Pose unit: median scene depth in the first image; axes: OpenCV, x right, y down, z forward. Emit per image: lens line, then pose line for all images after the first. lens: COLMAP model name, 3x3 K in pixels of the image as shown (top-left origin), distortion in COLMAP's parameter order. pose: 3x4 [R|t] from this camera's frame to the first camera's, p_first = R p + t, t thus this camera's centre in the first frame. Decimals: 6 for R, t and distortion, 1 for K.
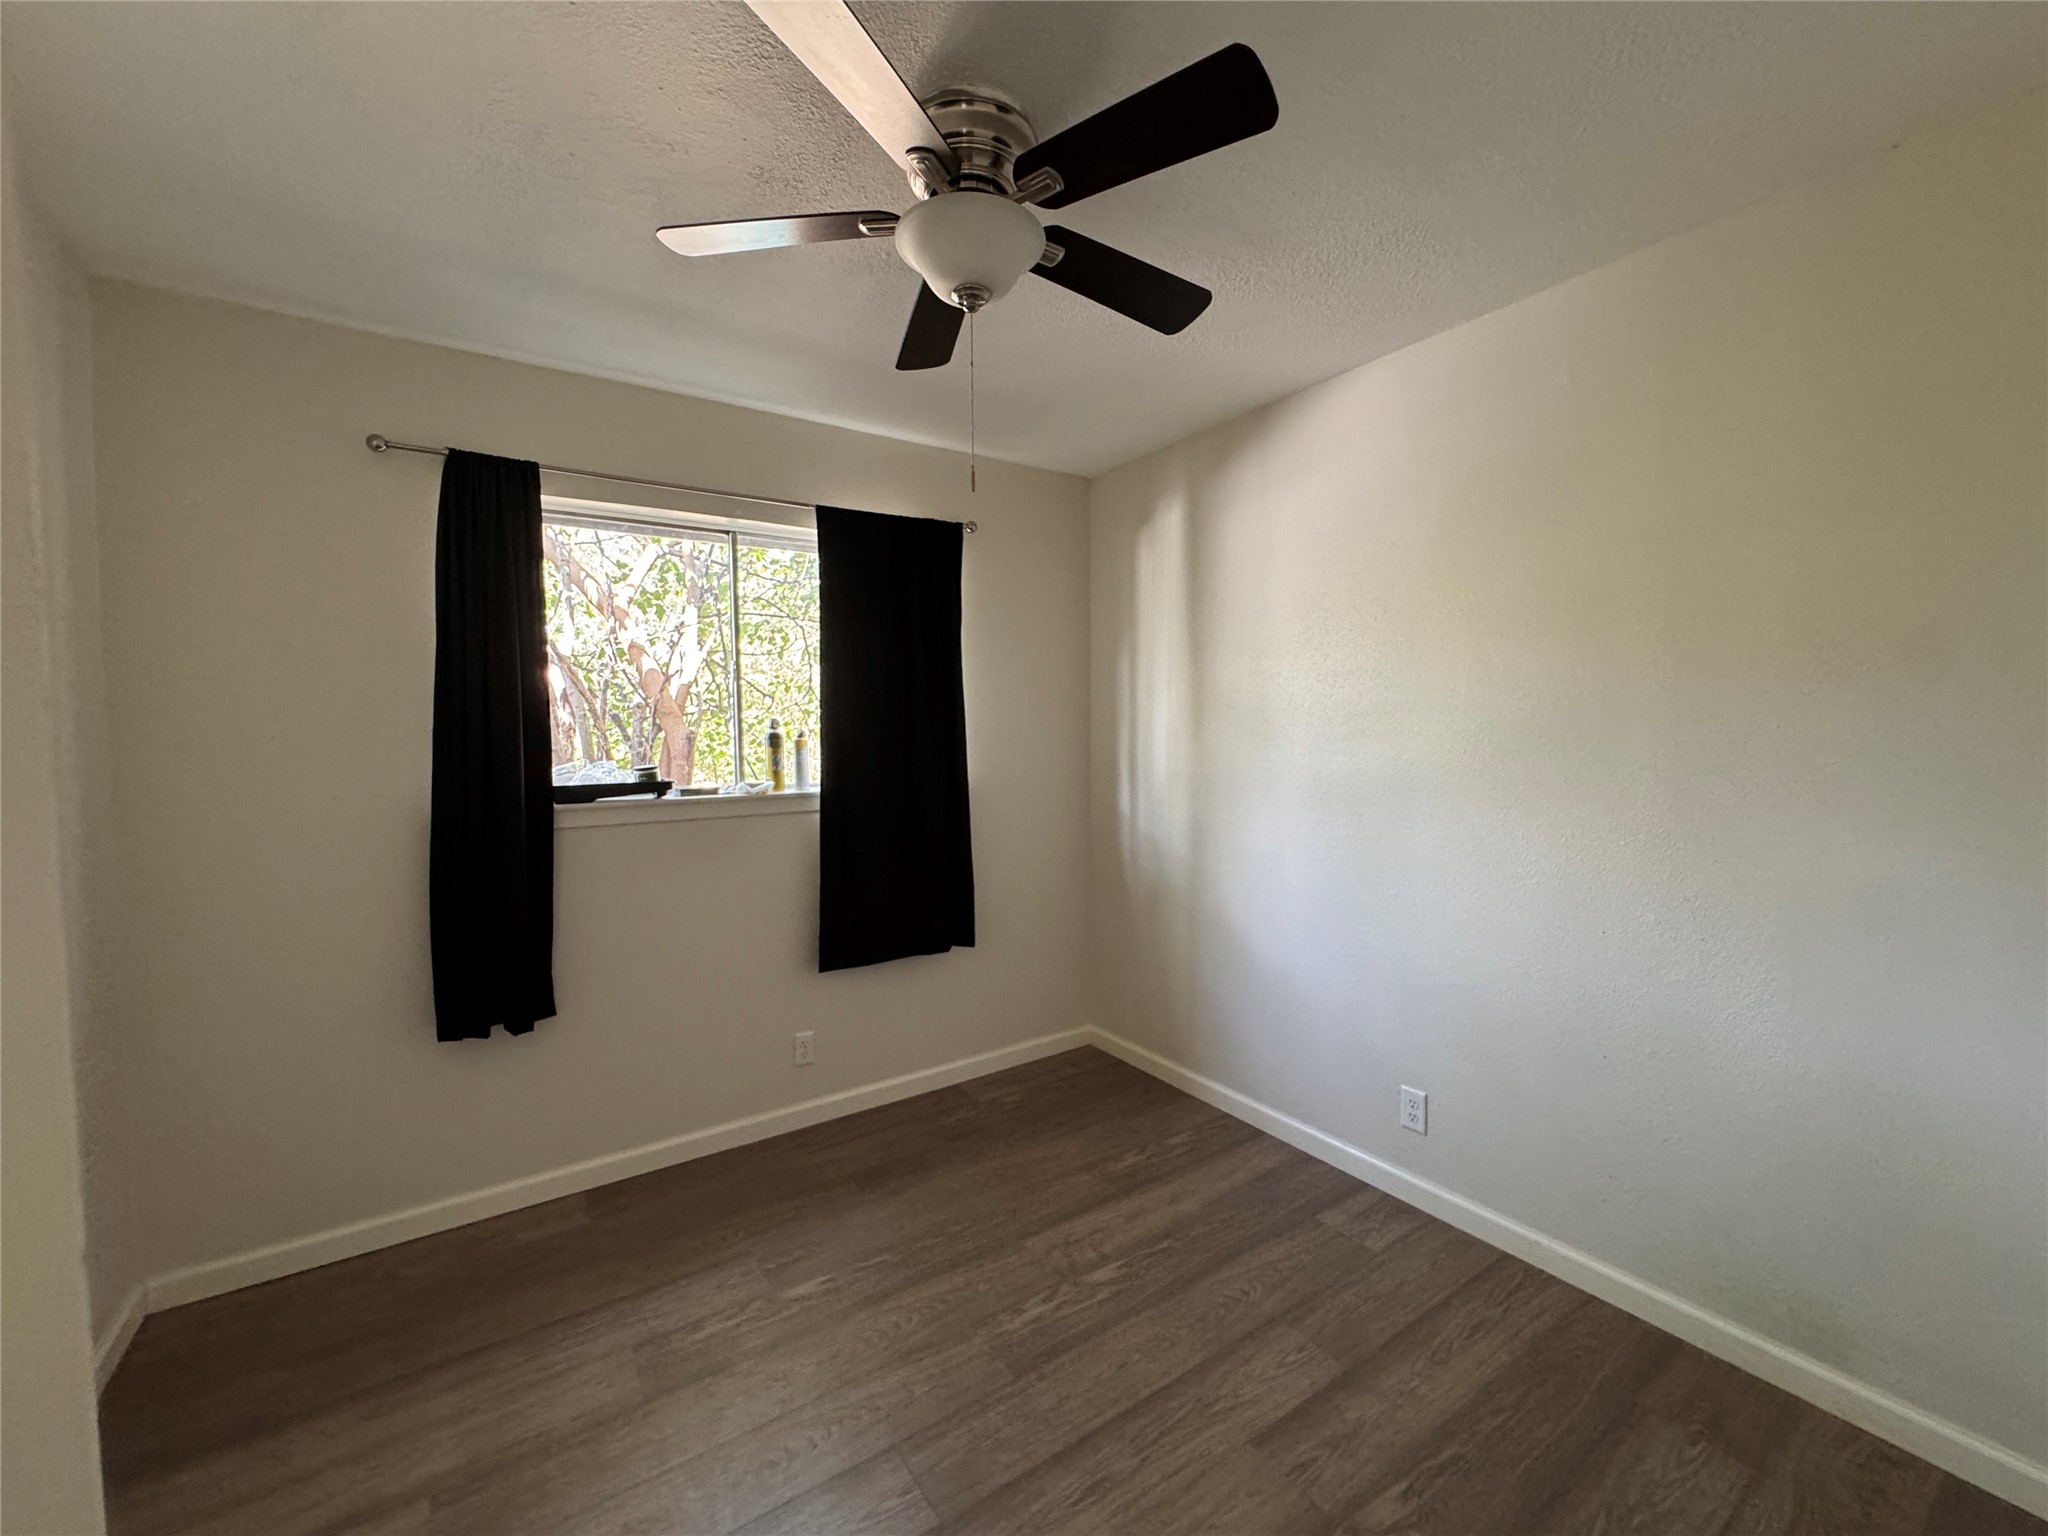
lens RADIAL K [[821.6, 0, 1019.0], [0, 821.6, 765.0], [0, 0, 1]] dist [-0.004125, 0.000122]
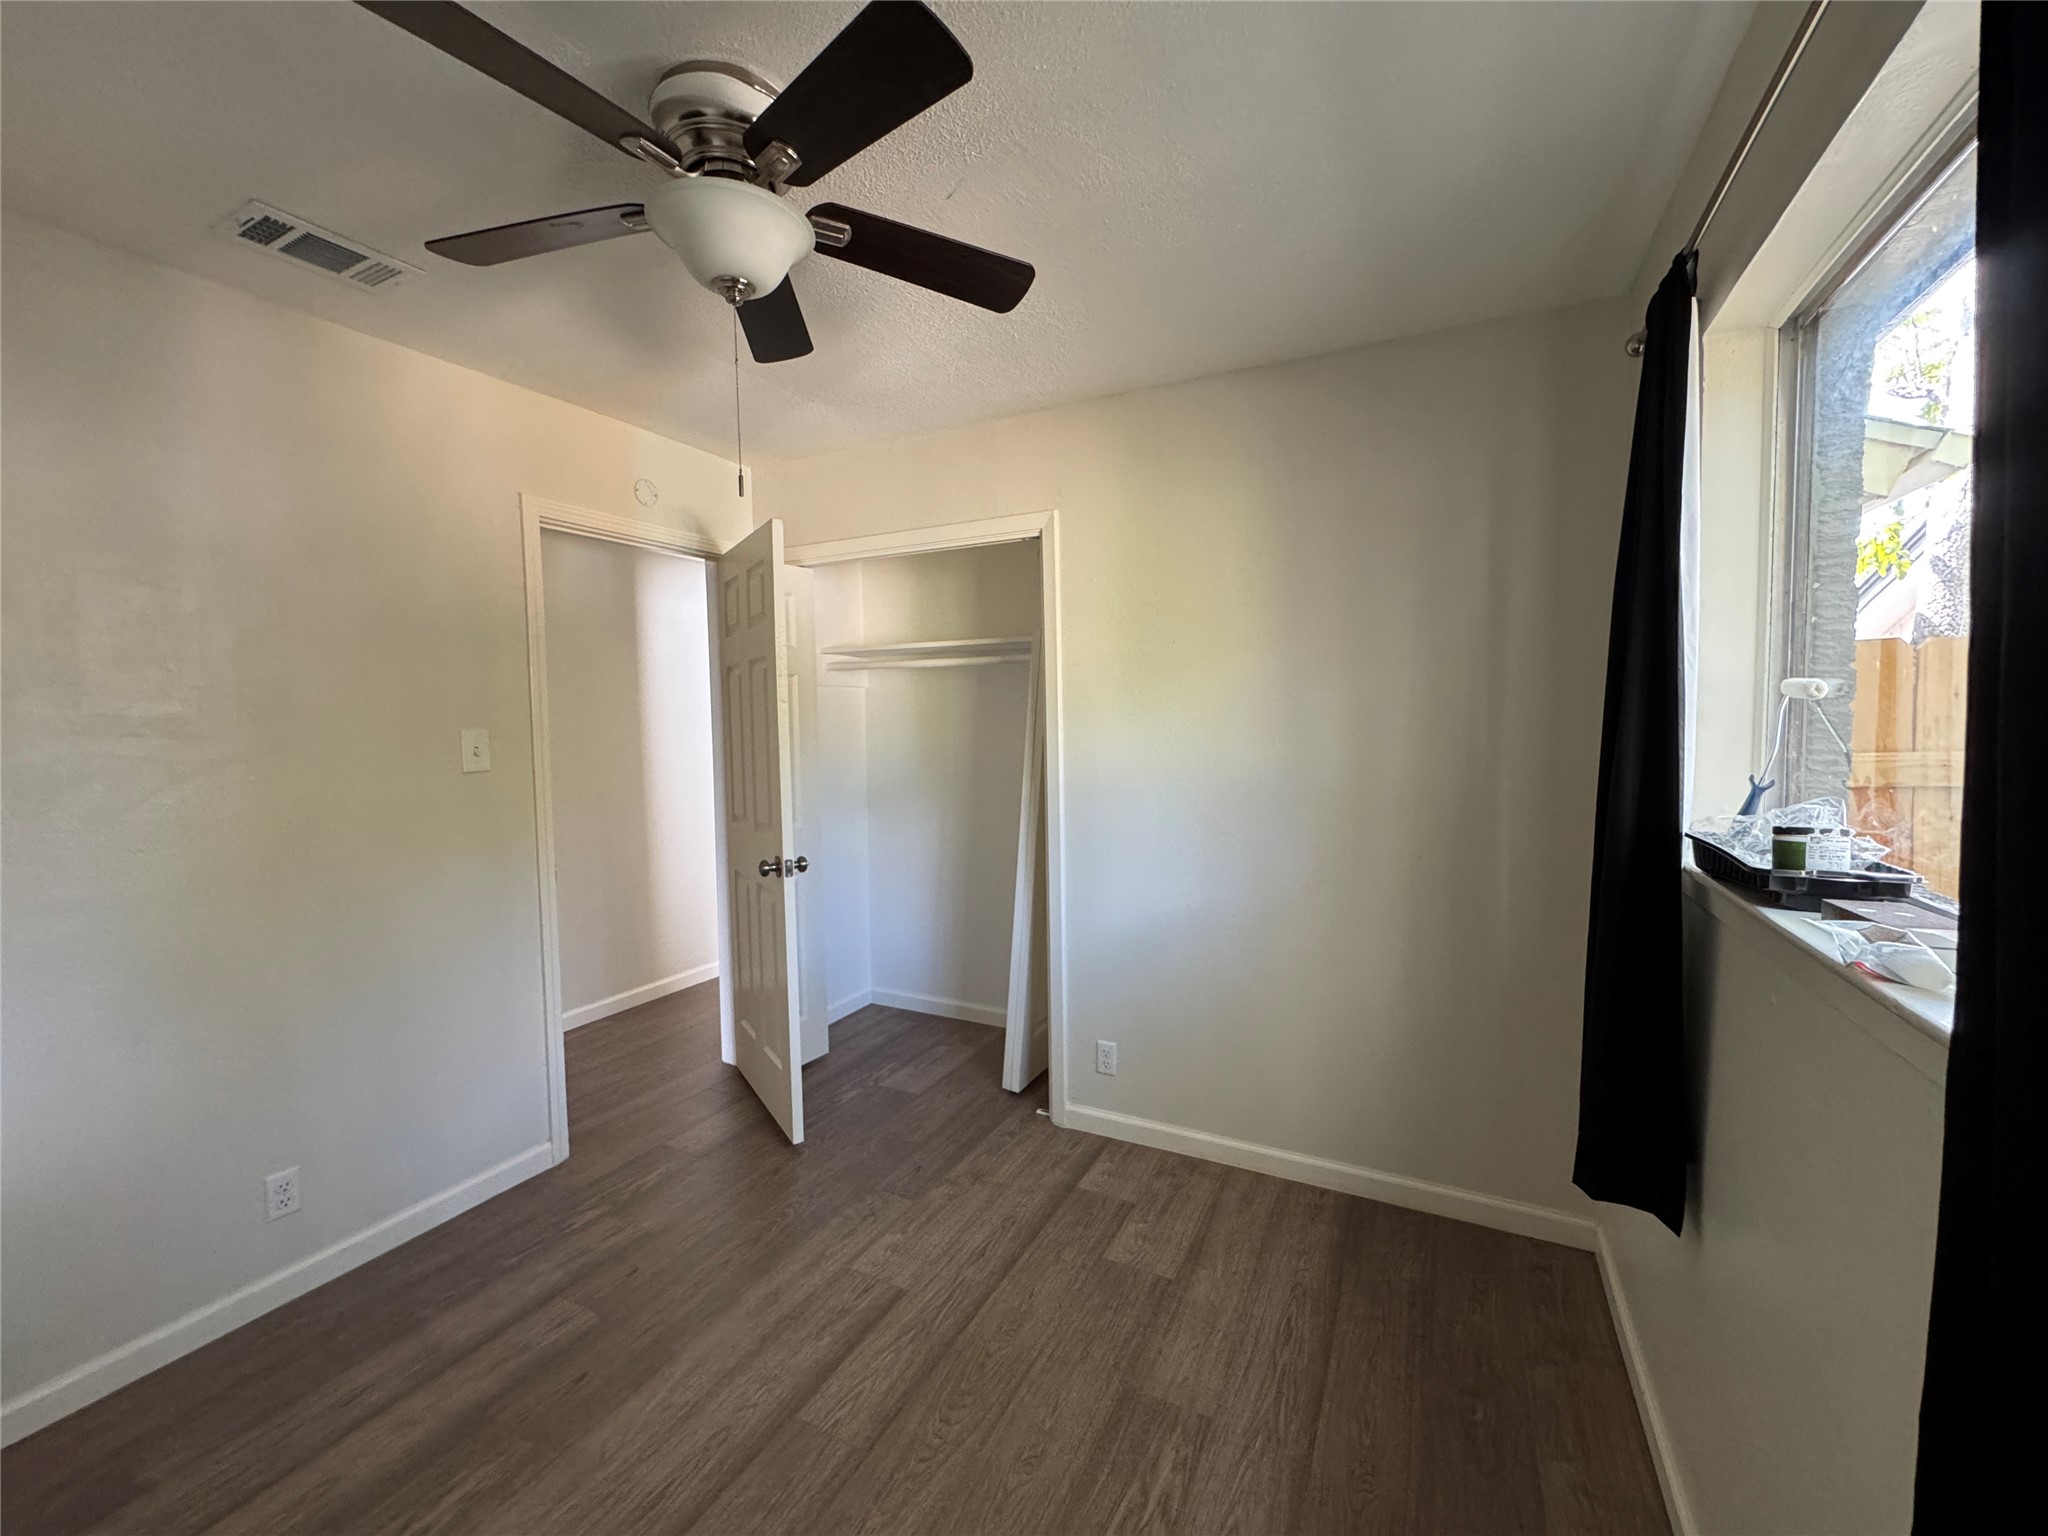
lens RADIAL K [[821.6, 0, 1019.0], [0, 821.6, 765.0], [0, 0, 1]] dist [-0.004125, 0.000122]
pose [[-0.880759, 0.043656, -0.471549, 0.115043], [-0.001293, 0.995516, 0.094581, -0.091415], [0.473564, 0.083913, -0.876753, 1.816436]]
